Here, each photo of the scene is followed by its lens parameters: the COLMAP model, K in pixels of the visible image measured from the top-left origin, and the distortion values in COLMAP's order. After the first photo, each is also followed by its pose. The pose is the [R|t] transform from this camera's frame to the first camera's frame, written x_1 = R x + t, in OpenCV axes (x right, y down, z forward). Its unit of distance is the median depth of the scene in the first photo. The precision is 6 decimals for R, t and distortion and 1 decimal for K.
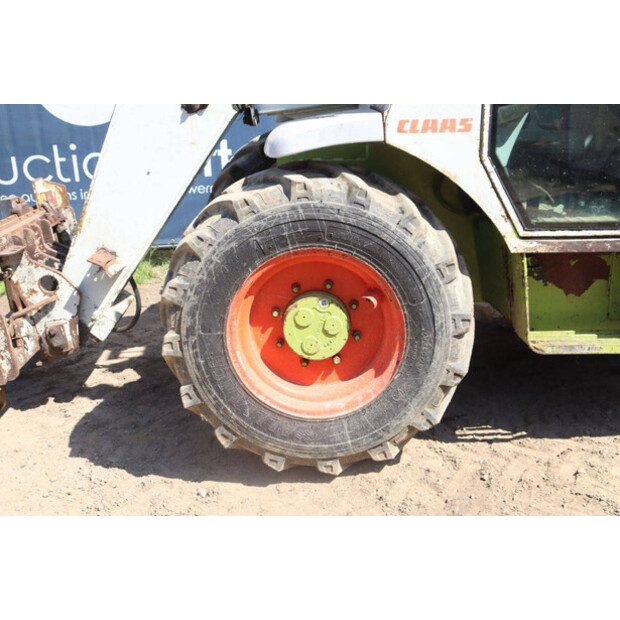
lens RADIAL K [[872.2, 0, 310.0], [0, 872.2, 310.0], [0, 0, 1]] dist [0.106766, 0.029780]
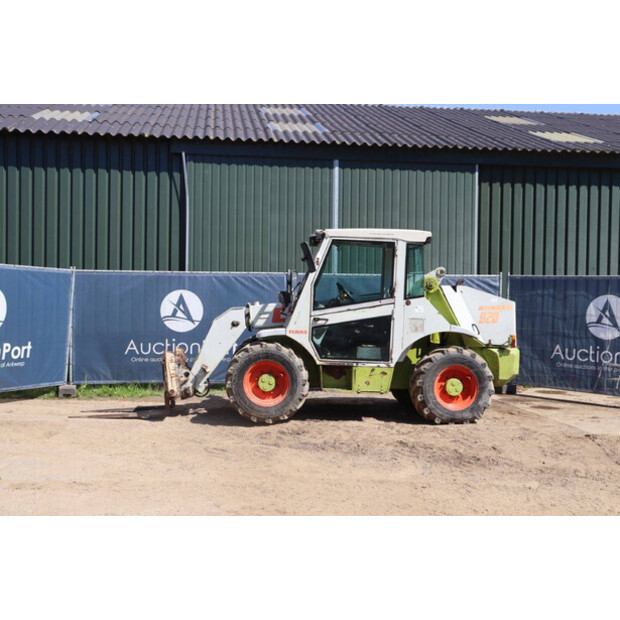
lens RADIAL K [[757.9, 0, 310.0], [0, 757.9, 310.0], [0, 0, 1]] dist [-0.007287, 0.010893]
pose [[0.997390, 0.052502, 0.049575, 0.011349], [-0.037658, 0.963987, -0.263268, 0.469452], [-0.061612, 0.260714, 0.963448, -1.846405]]
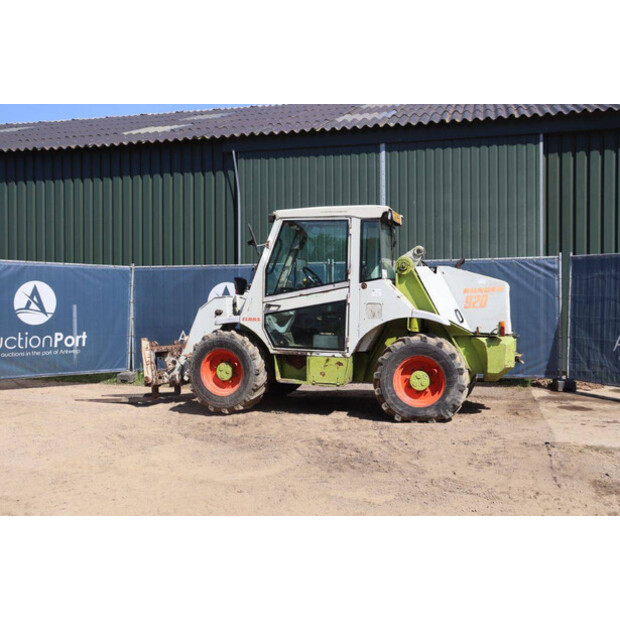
lens RADIAL K [[687.7, 0, 310.0], [0, 687.7, 310.0], [0, 0, 1]] dist [-0.012335, 0.000351]
pose [[0.949940, 0.039236, -0.309959, 1.015136], [-0.116558, 0.964965, -0.235066, 0.336514], [0.289877, 0.259427, 0.921232, -1.345448]]
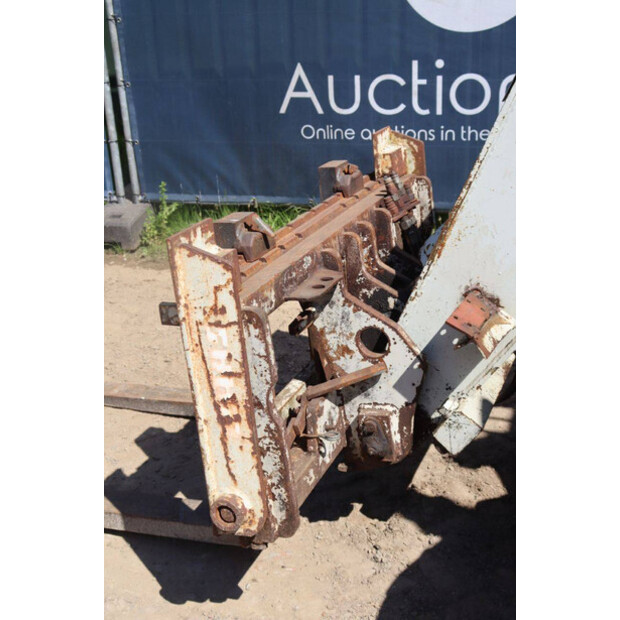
lens RADIAL K [[934.3, 0, 310.0], [0, 934.3, 310.0], [0, 0, 1]] dist [0.104237, 0.043412]
pose [[0.927065, 0.145411, -0.345553, -0.131384], [-0.111856, 0.987018, 0.115252, -0.112637], [0.357826, -0.068194, 0.931295, 0.433040]]
